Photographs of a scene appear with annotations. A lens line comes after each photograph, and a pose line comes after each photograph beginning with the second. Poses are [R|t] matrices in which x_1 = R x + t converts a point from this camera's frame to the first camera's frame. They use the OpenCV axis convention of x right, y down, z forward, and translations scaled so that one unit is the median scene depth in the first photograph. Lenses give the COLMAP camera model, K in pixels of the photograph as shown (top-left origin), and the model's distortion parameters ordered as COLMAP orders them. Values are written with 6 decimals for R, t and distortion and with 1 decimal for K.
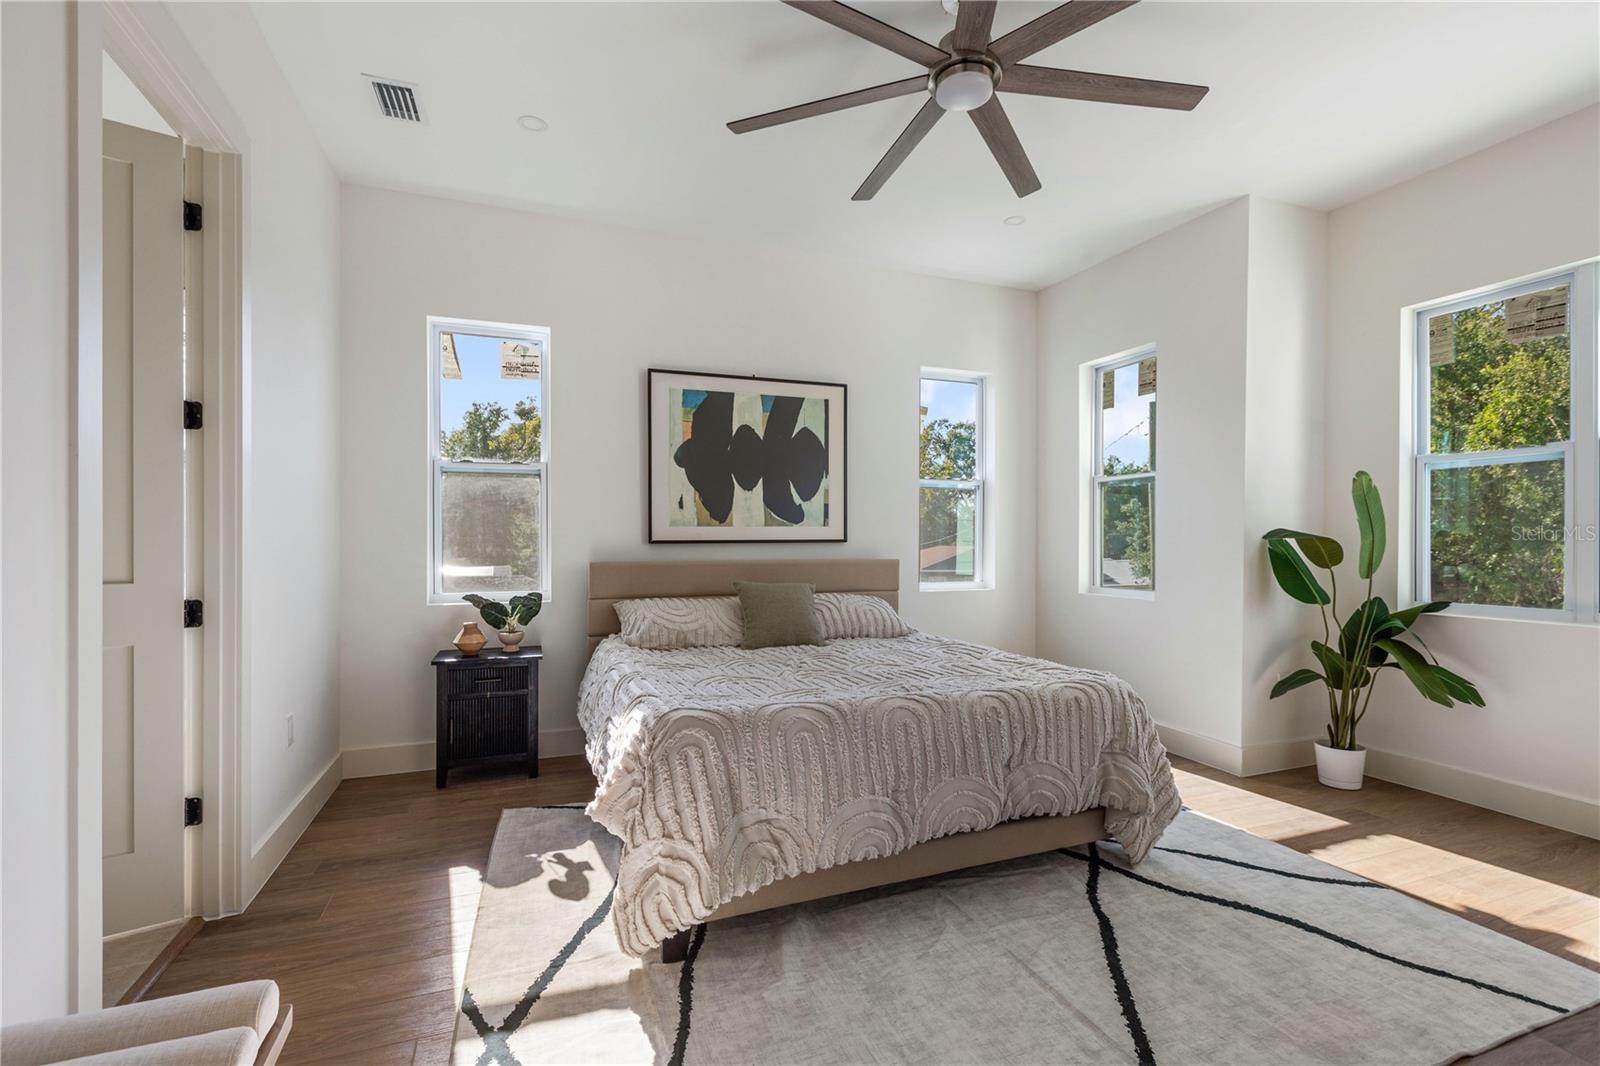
lens RADIAL K [[710.6, 0, 796.6], [0, 710.6, 543.1], [0, 0, 1]] dist [0.000774, 0.000049]
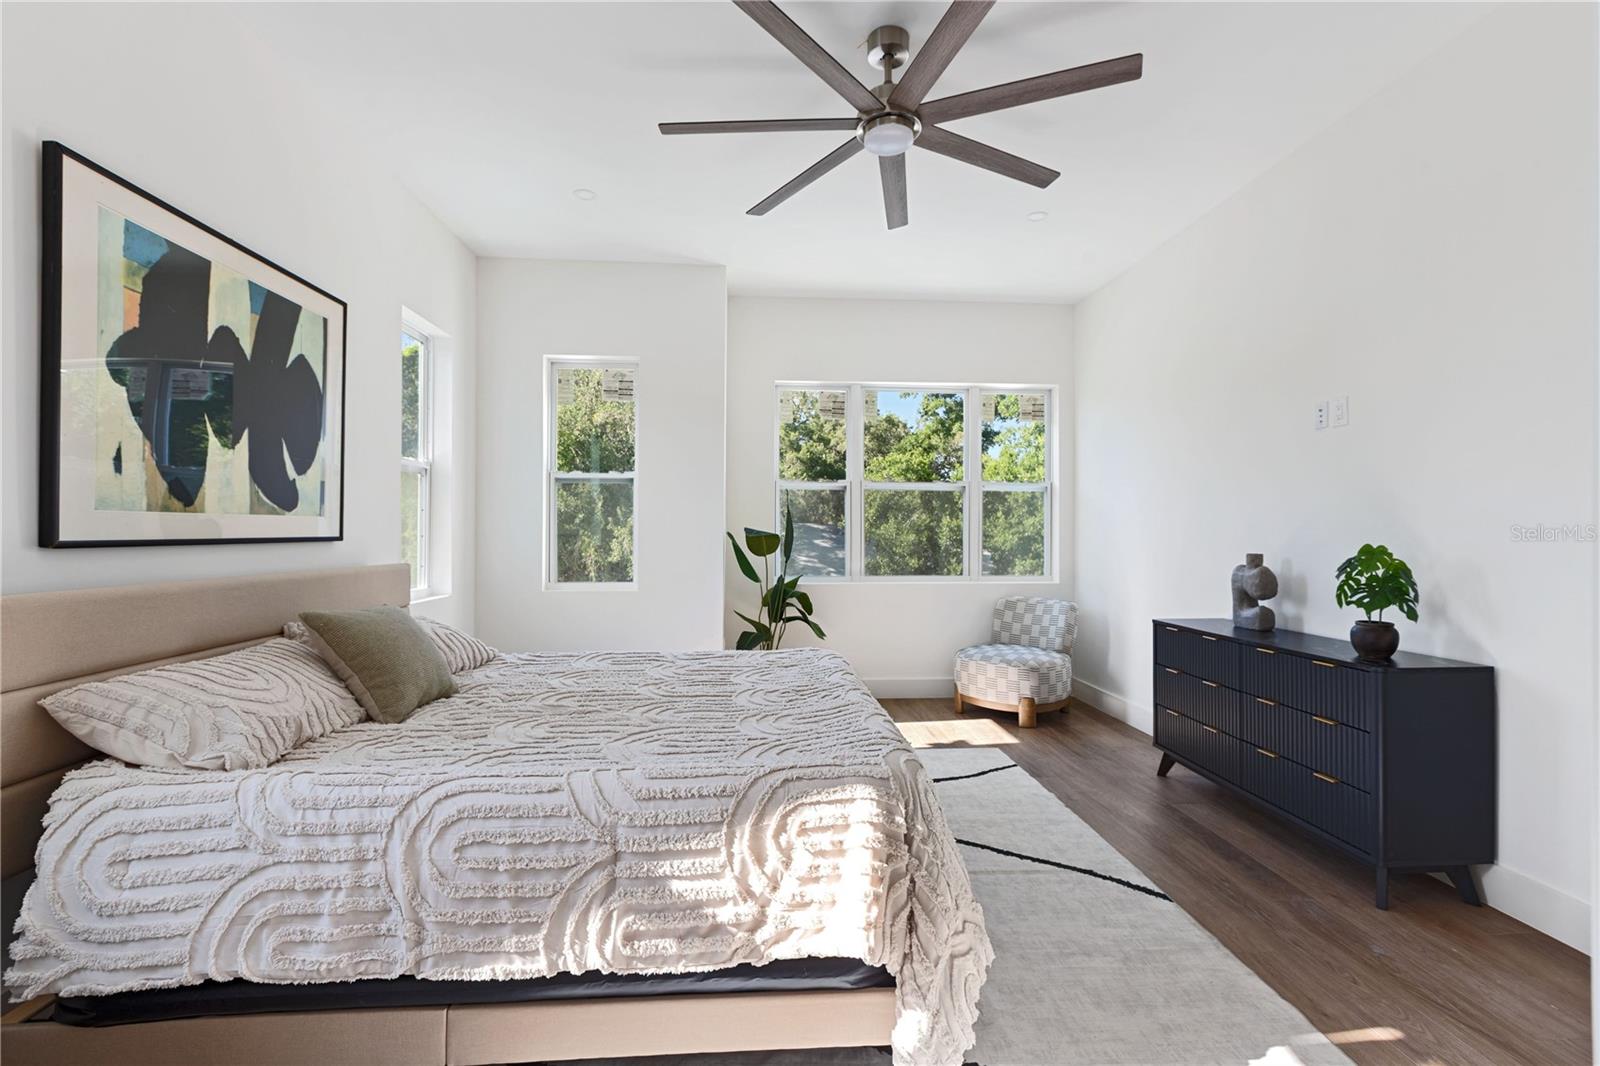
lens RADIAL K [[708.8, 0, 796.0], [0, 708.8, 534.1], [0, 0, 1]] dist [0.001779, -0.000702]
pose [[0.297552, 0.000230, 0.954706, -0.464136], [0.001093, 0.999999, -0.000581, -0.007110], [-0.954705, 0.001217, 0.297552, 0.424764]]
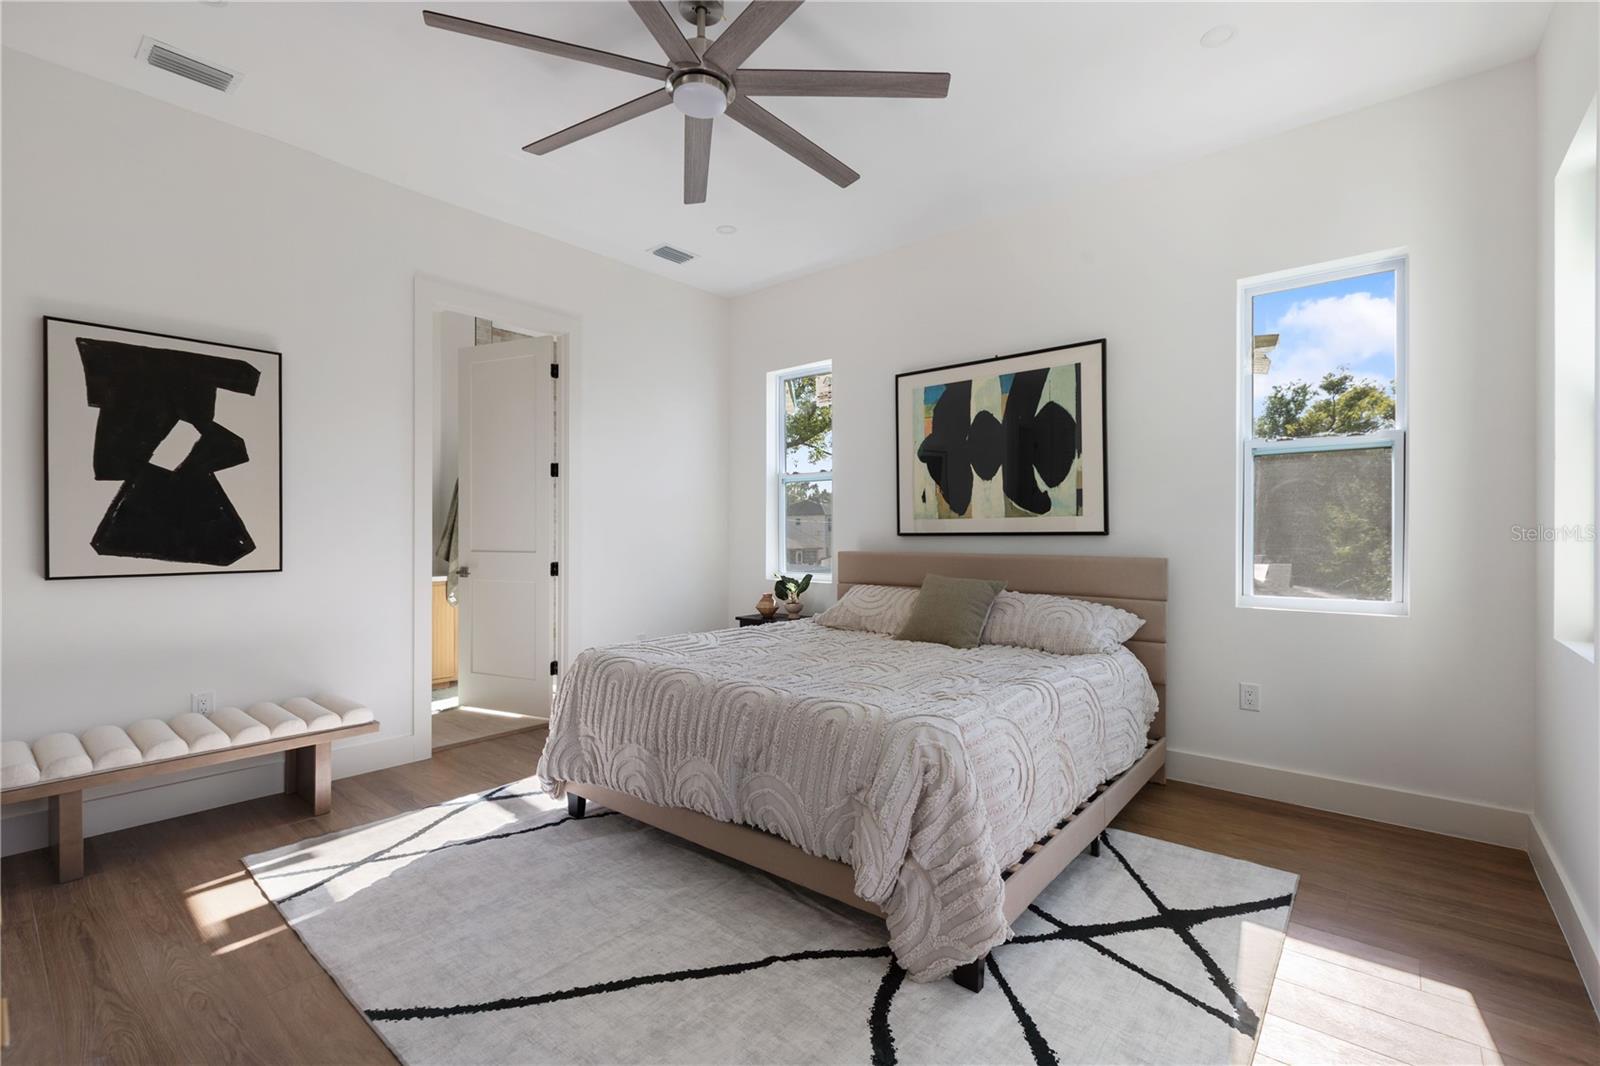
lens RADIAL K [[708.8, 0, 796.0], [0, 708.8, 534.1], [0, 0, 1]] dist [0.001779, -0.000702]
pose [[0.484661, 0.000269, -0.874702, 0.637091], [-0.005293, 0.999983, -0.002625, 0.001545], [0.874686, 0.005902, 0.484654, 0.326422]]
